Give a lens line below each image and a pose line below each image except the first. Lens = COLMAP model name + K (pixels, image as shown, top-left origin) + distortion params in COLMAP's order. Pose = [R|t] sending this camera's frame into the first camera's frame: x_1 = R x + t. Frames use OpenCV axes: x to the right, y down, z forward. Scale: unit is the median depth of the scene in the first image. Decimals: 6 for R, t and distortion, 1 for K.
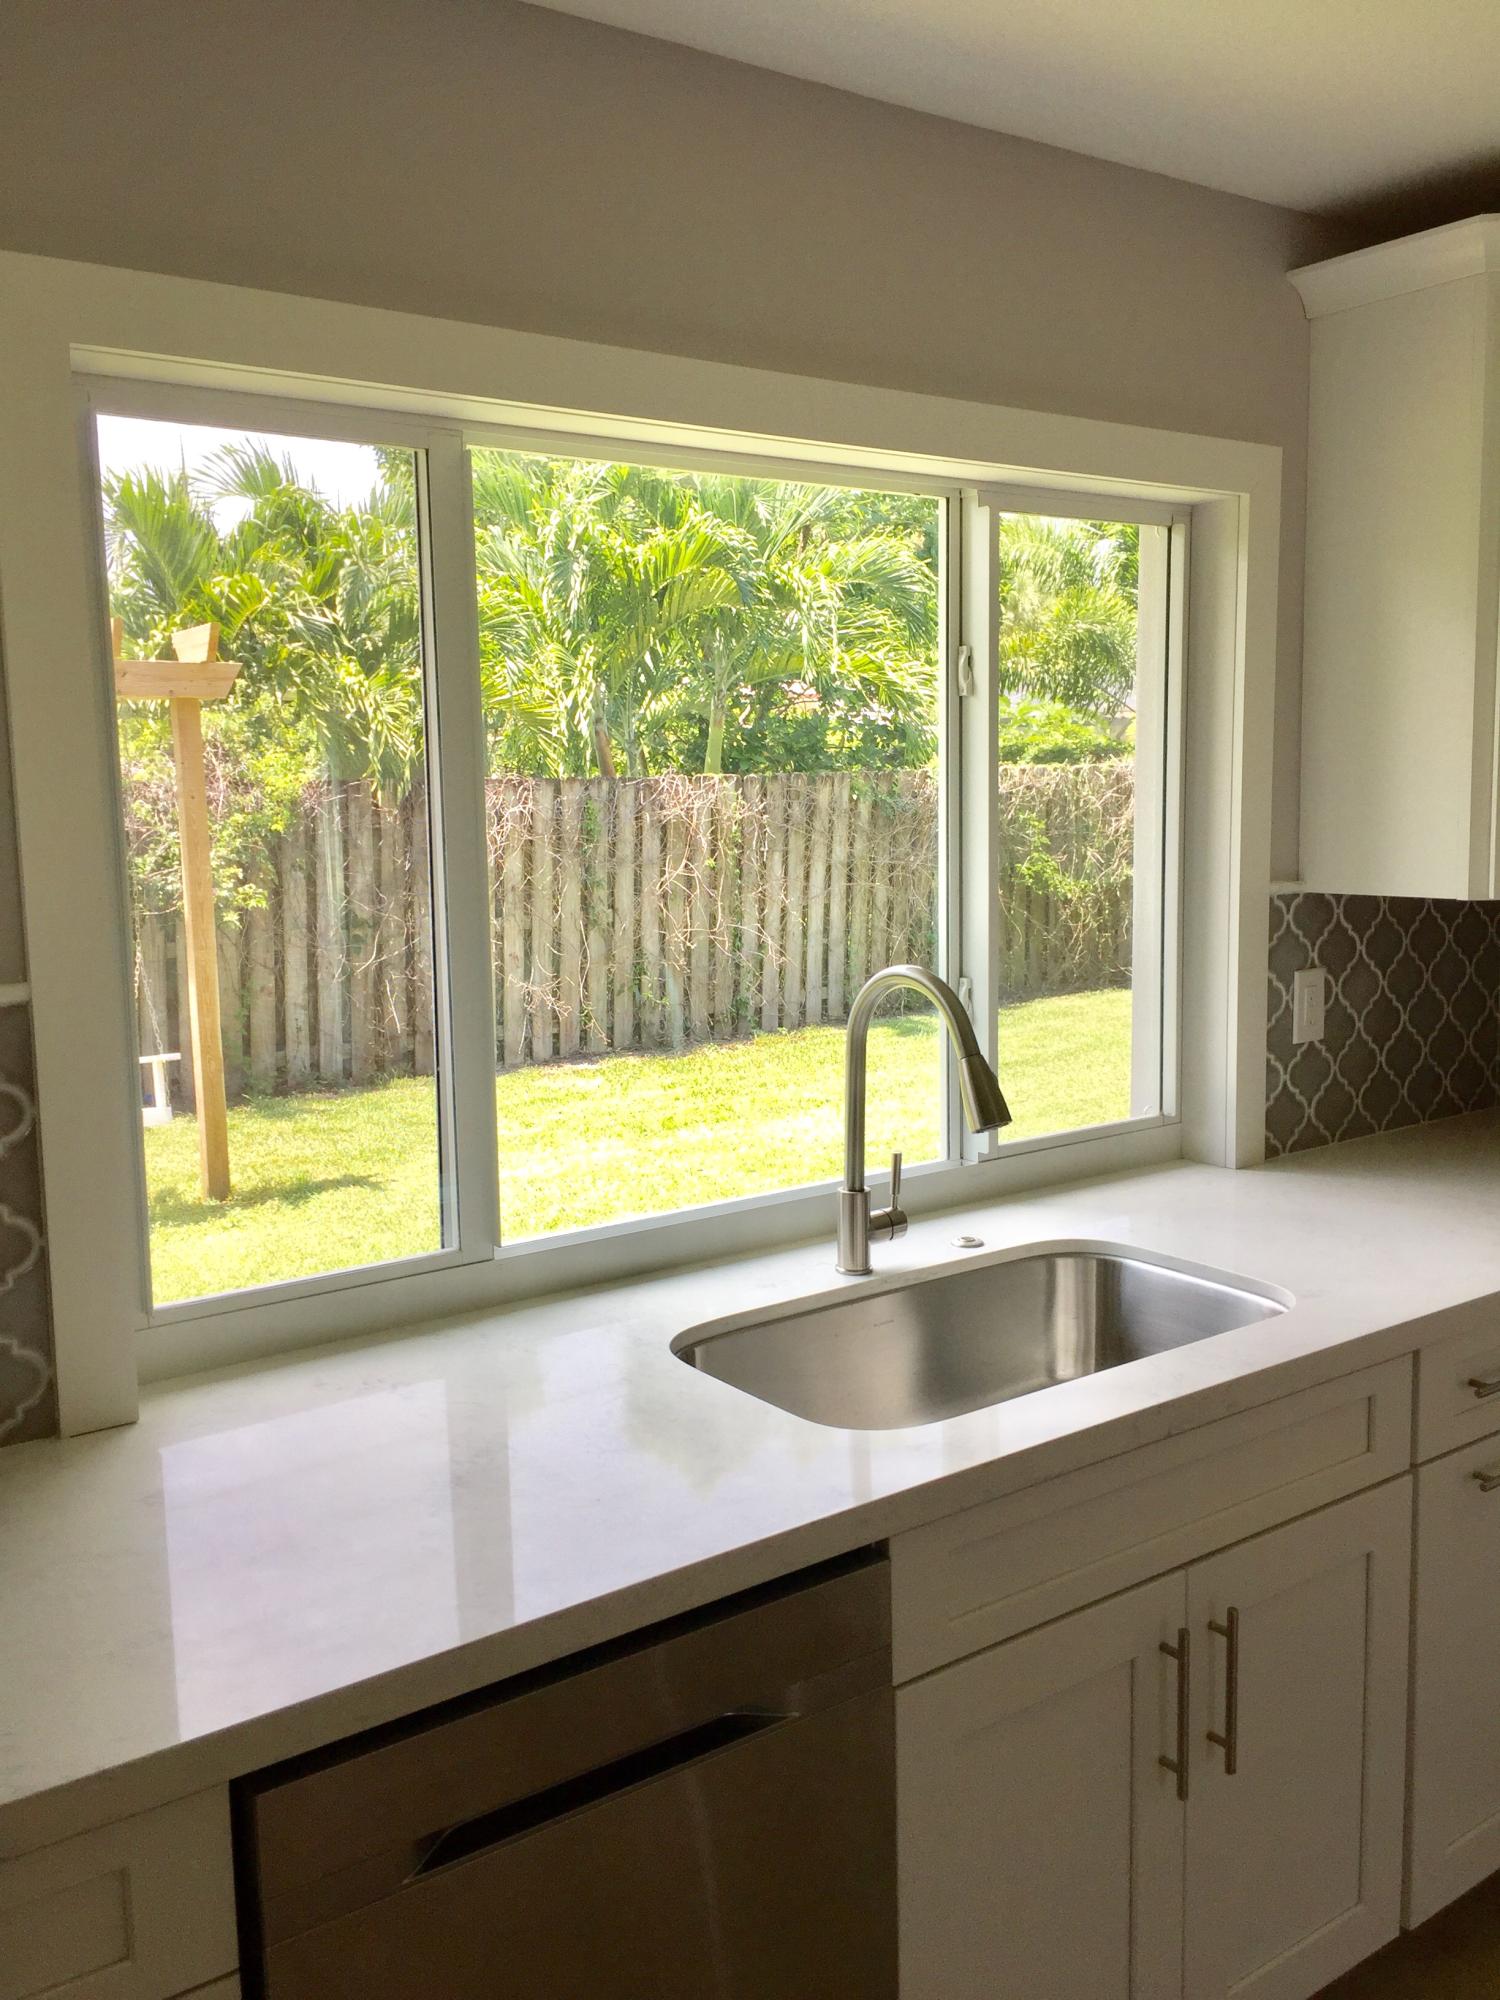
lens RADIAL K [[1720.0, 0, 758.3], [0, 1720.0, 1005.0], [0, 0, 1]] dist [0.090323, -0.111581]
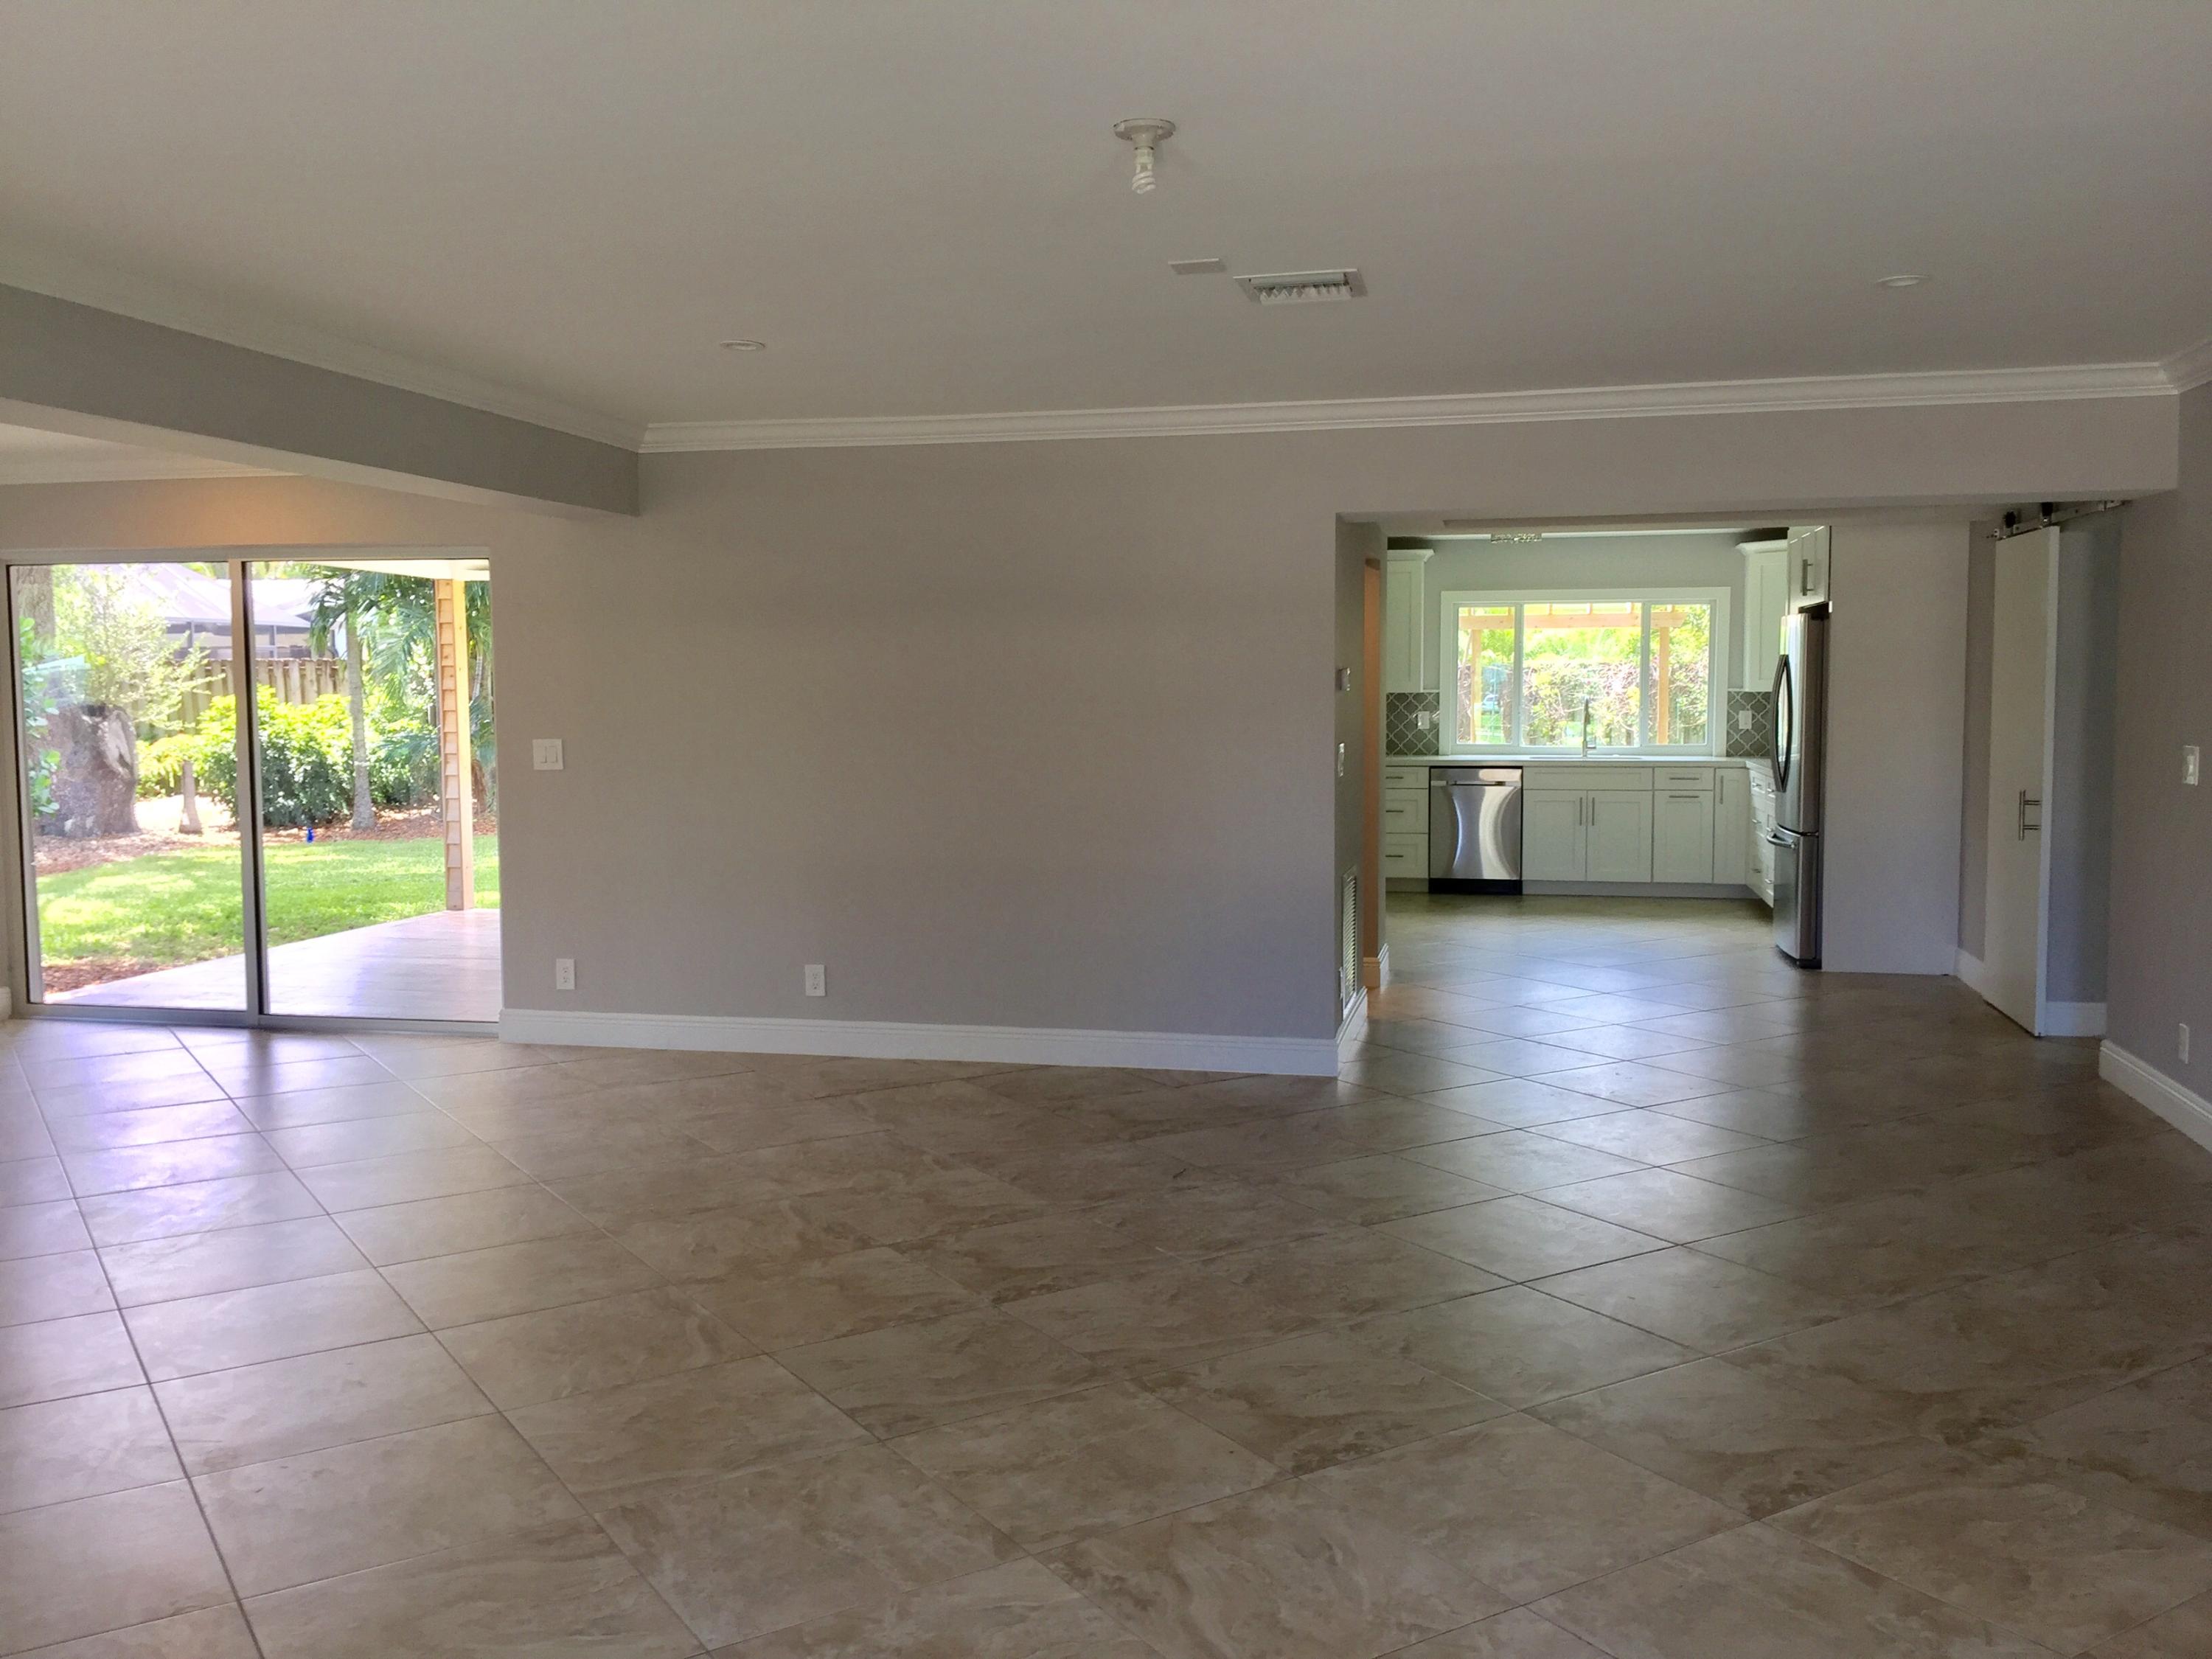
lens RADIAL K [[1902.3, 0, 1115.4], [0, 1902.3, 821.5], [0, 0, 1]] dist [0.090323, -0.111581]
pose [[0.667322, 0.073747, -0.741109, 0.826832], [-0.105560, 0.994405, 0.003902, 0.115866], [0.737251, 0.075628, 0.671373, -0.948529]]
